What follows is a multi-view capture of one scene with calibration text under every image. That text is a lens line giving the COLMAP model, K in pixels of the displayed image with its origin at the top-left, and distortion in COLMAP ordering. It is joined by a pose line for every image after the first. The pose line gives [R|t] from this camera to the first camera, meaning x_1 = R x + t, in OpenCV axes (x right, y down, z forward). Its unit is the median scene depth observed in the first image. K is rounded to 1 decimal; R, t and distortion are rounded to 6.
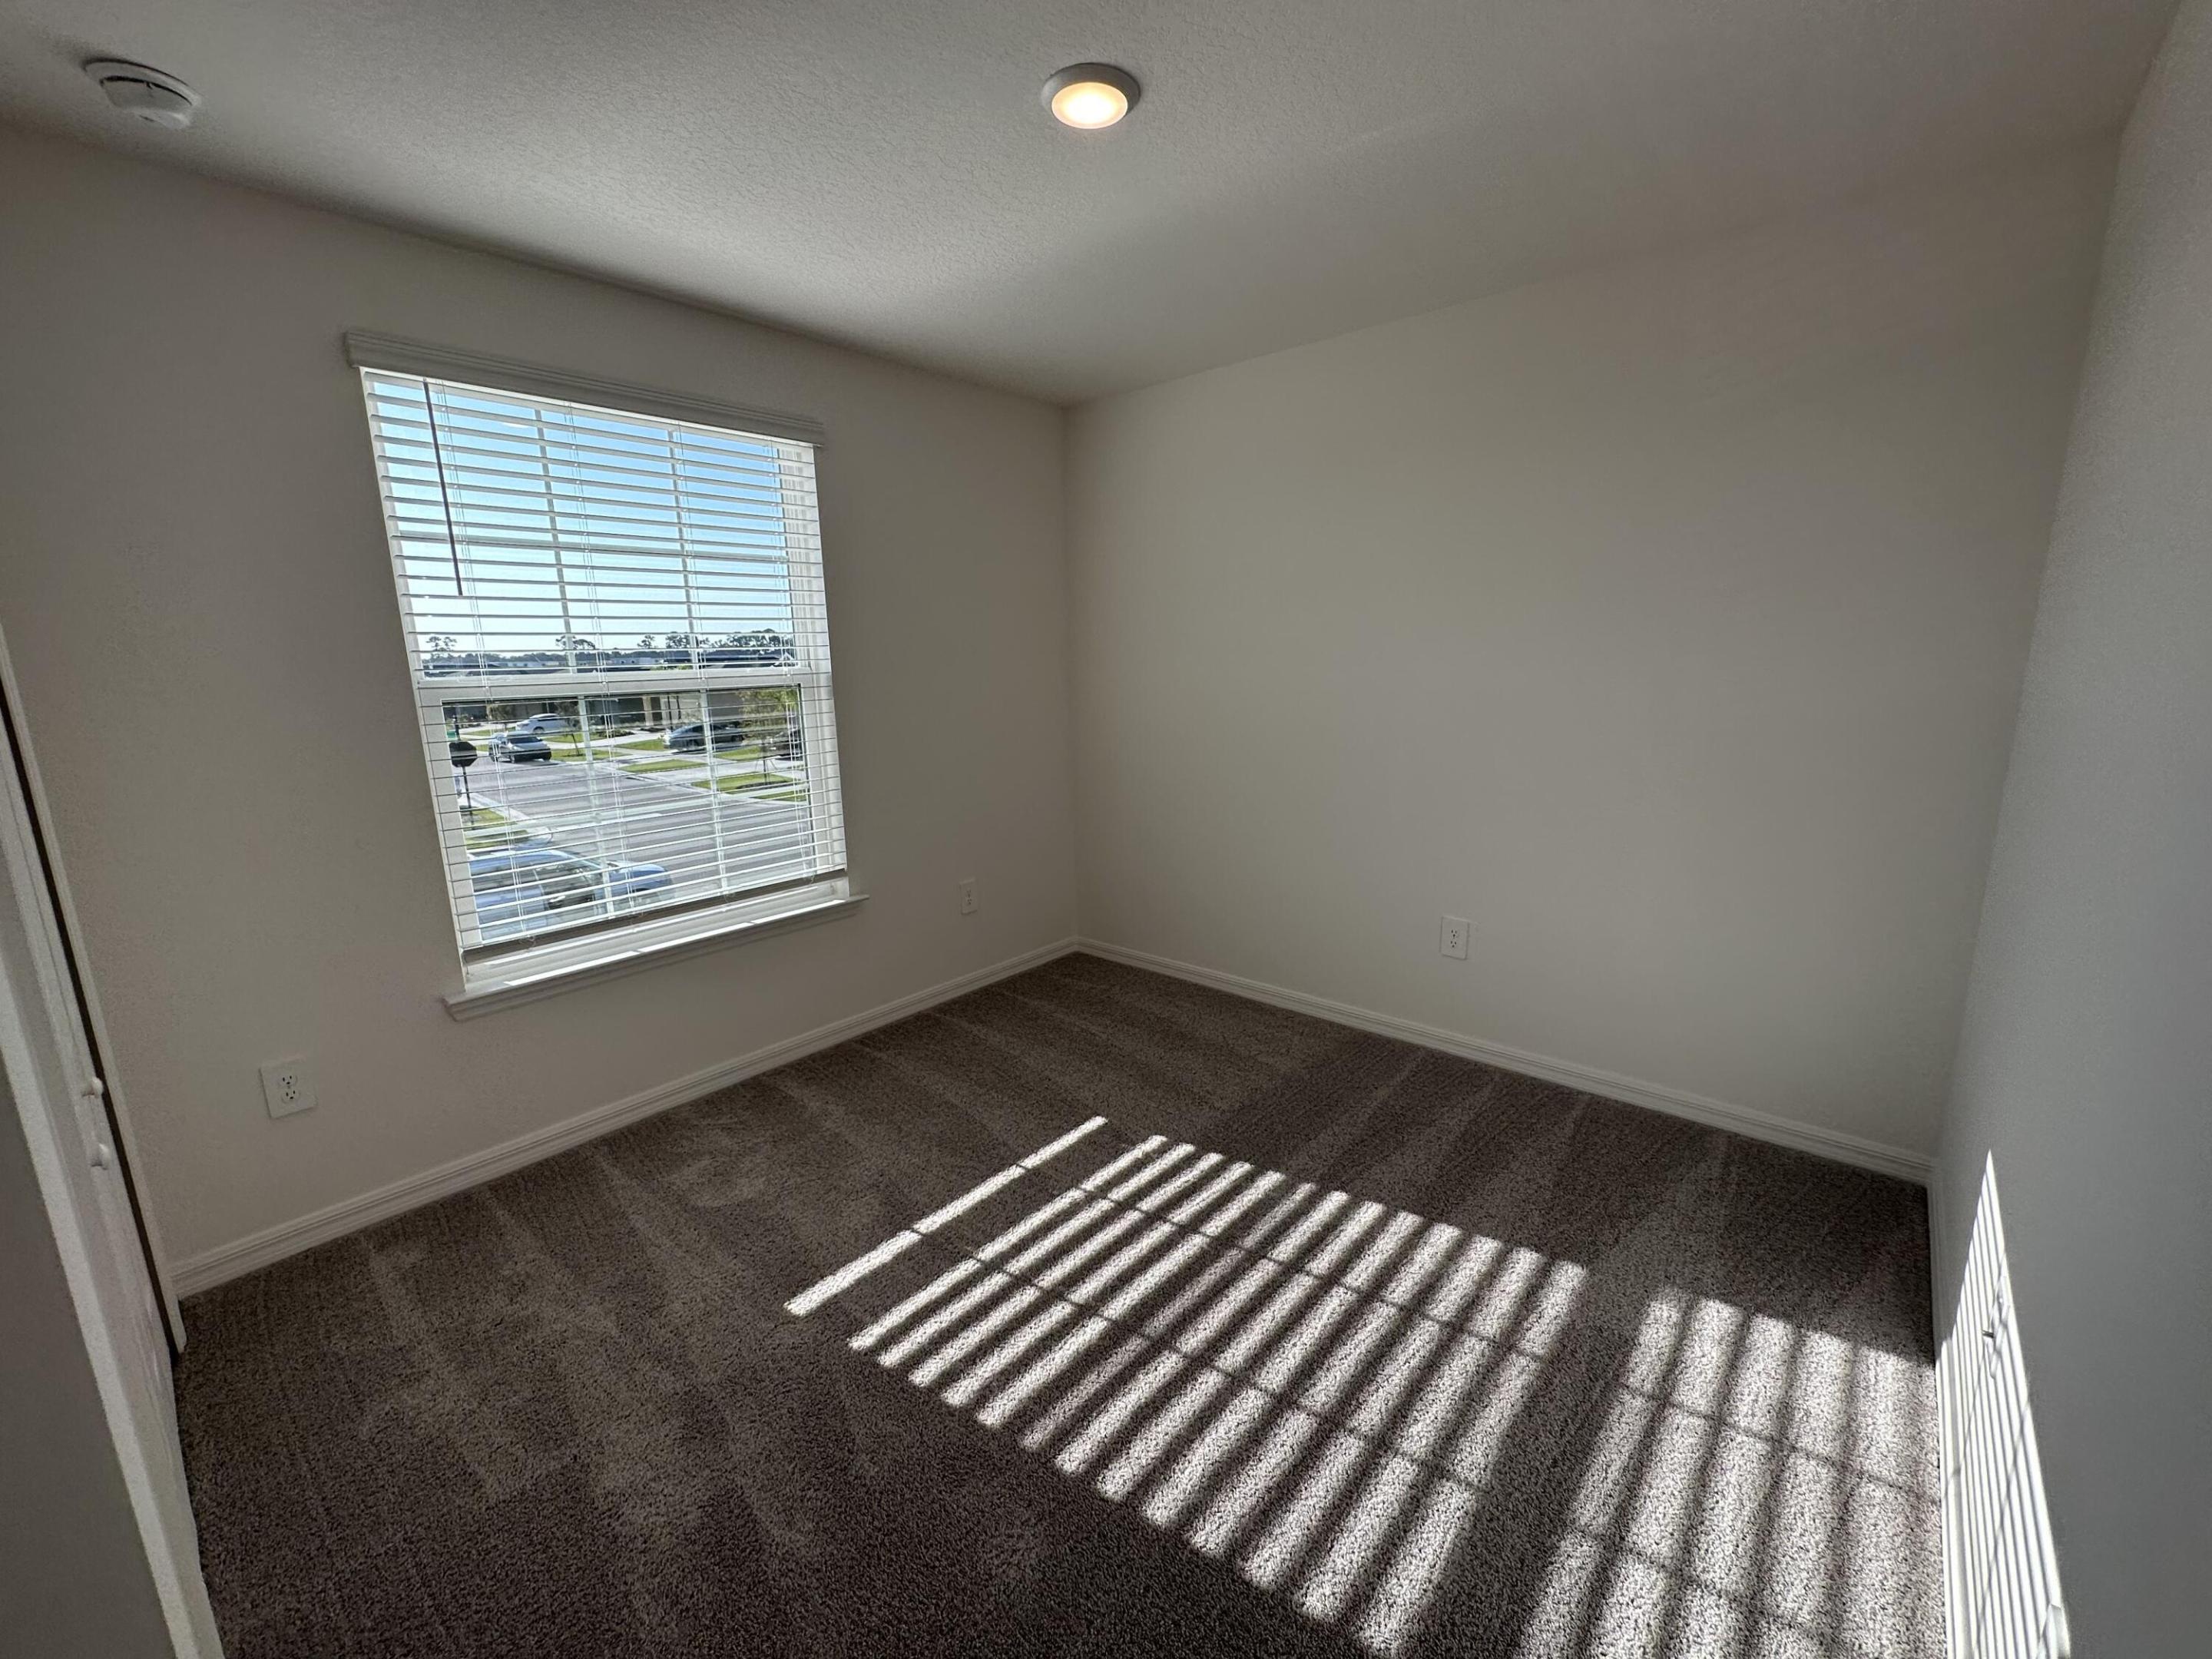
lens RADIAL K [[881.9, 0, 1105.5], [0, 881.9, 834.2], [0, 0, 1]] dist [-0.002189, 0.002196]
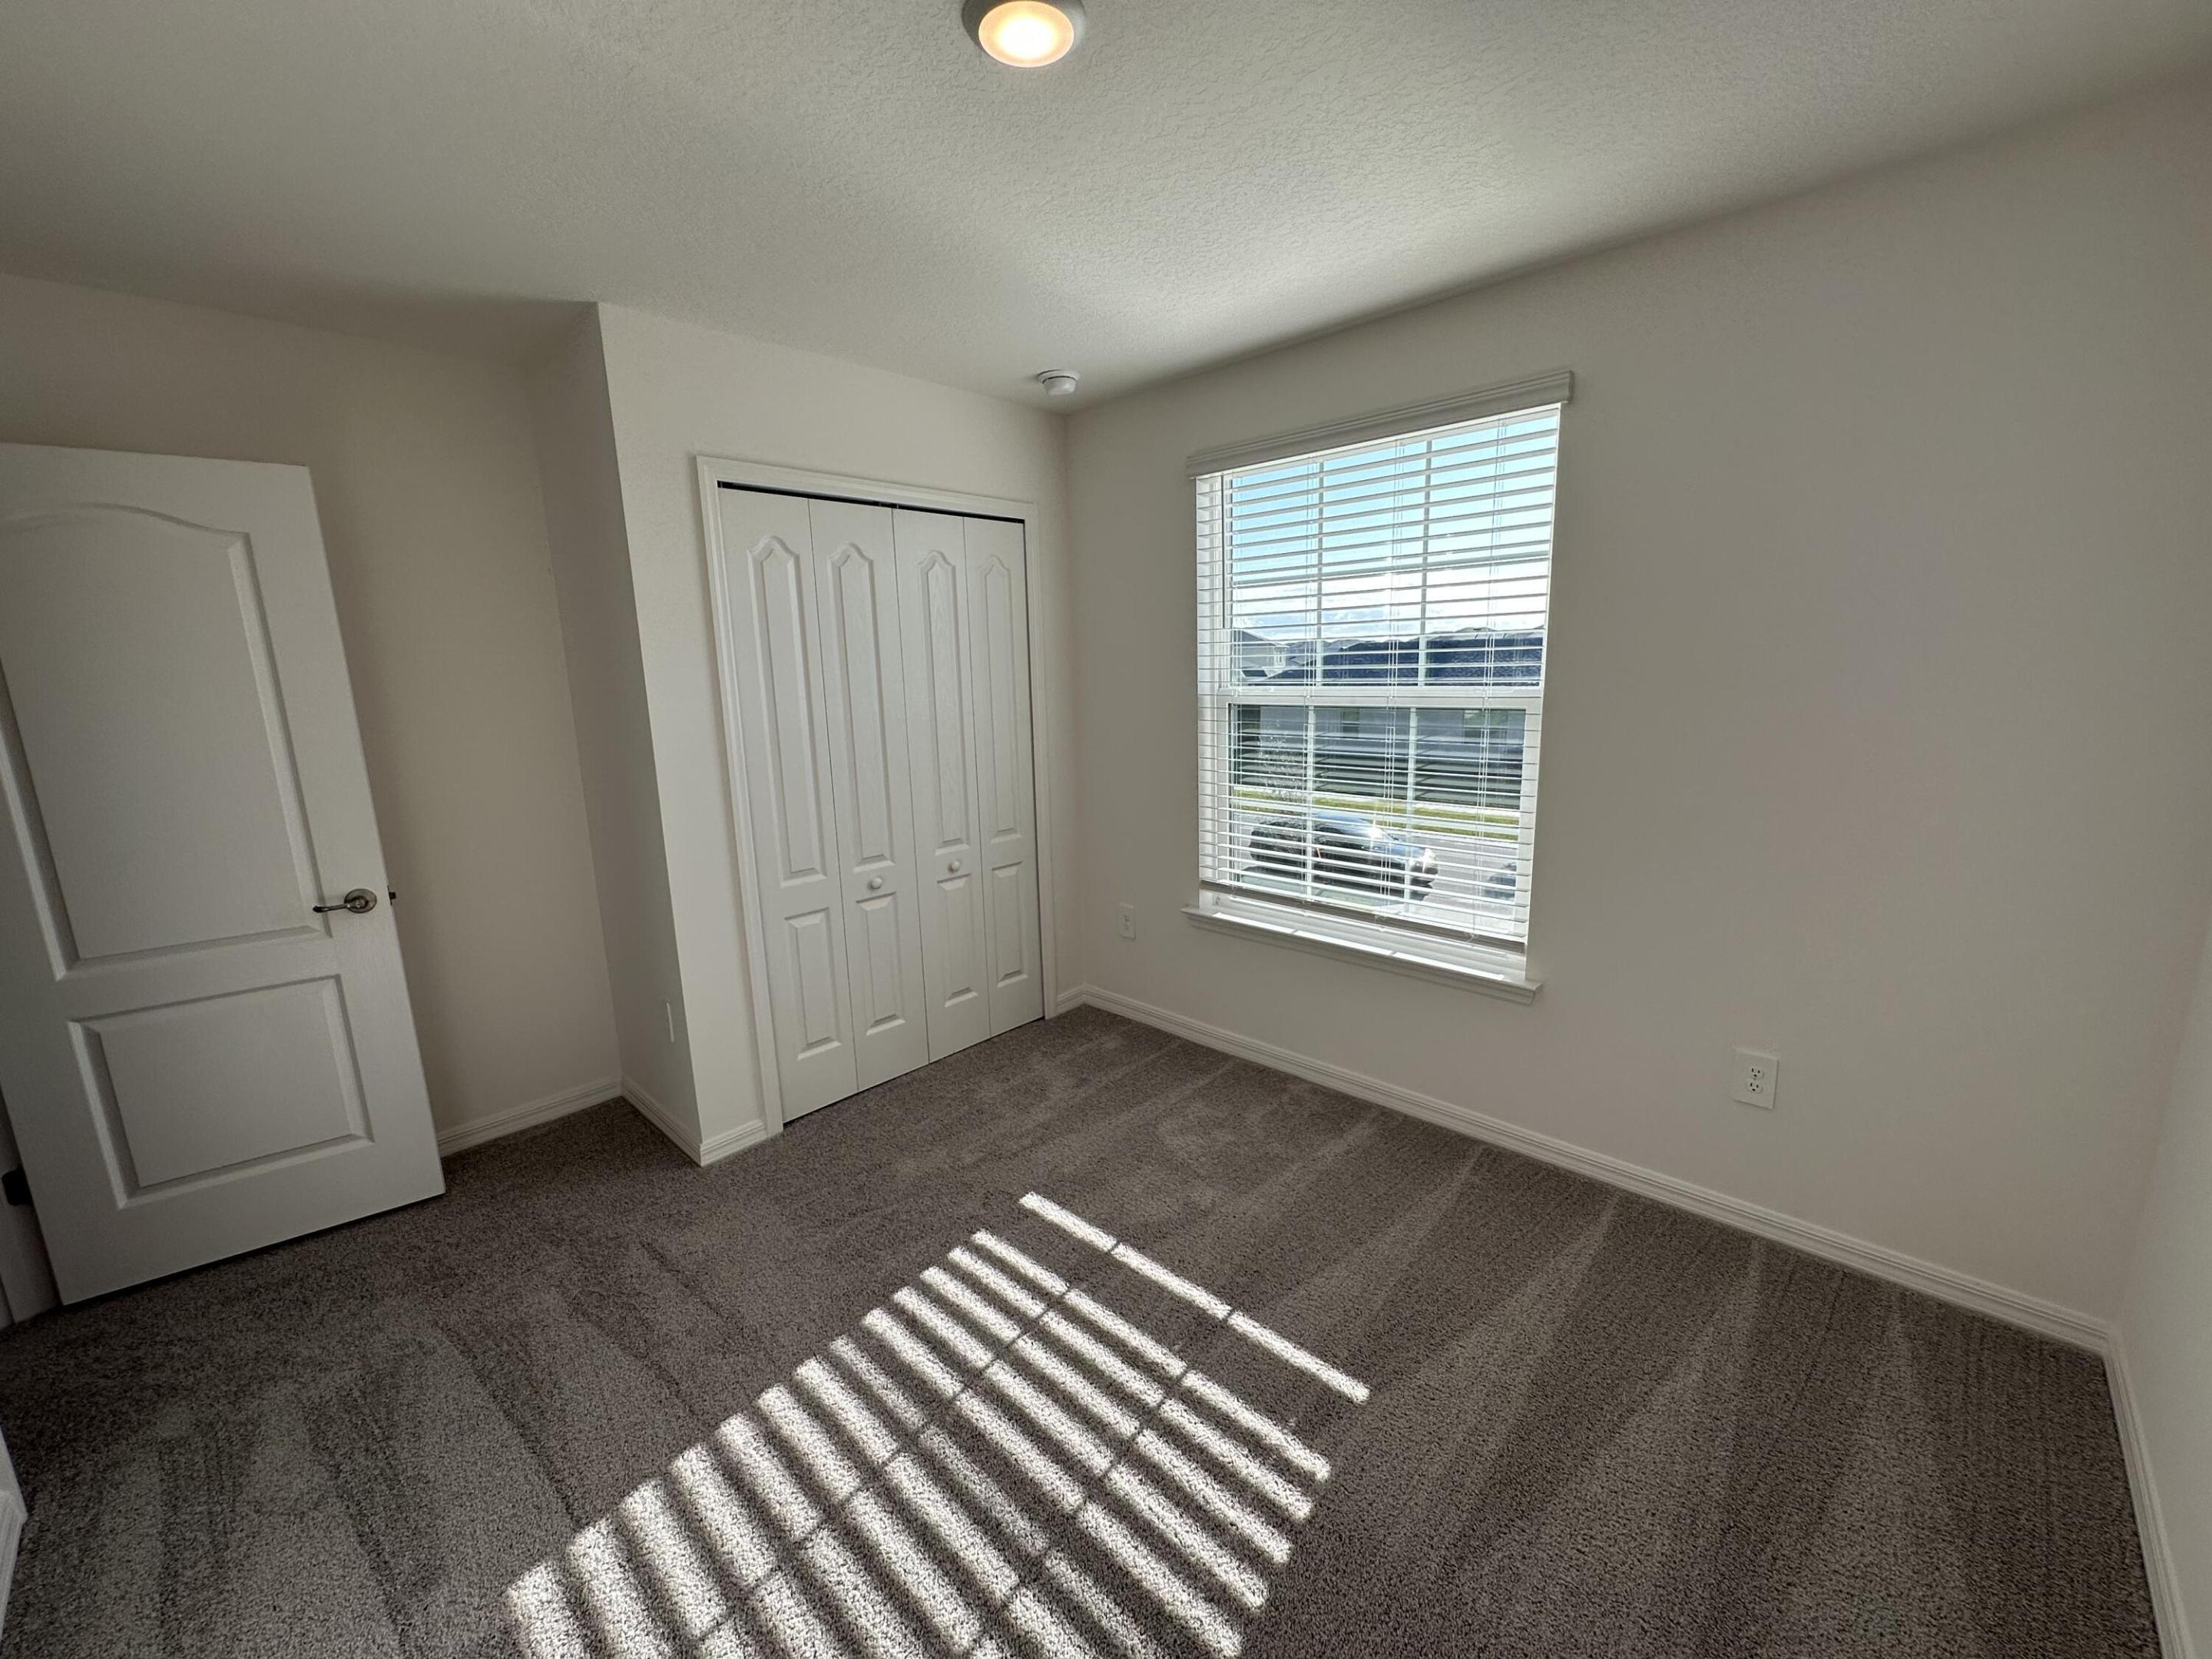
lens RADIAL K [[881.9, 0, 1090.7], [0, 881.9, 822.3], [0, 0, 1]] dist [-0.002189, 0.002196]
pose [[-0.044855, 0.197629, -0.979250, 0.625522], [-0.185501, 0.961542, 0.202552, -0.202324], [0.981620, 0.190737, -0.006469, 0.805289]]
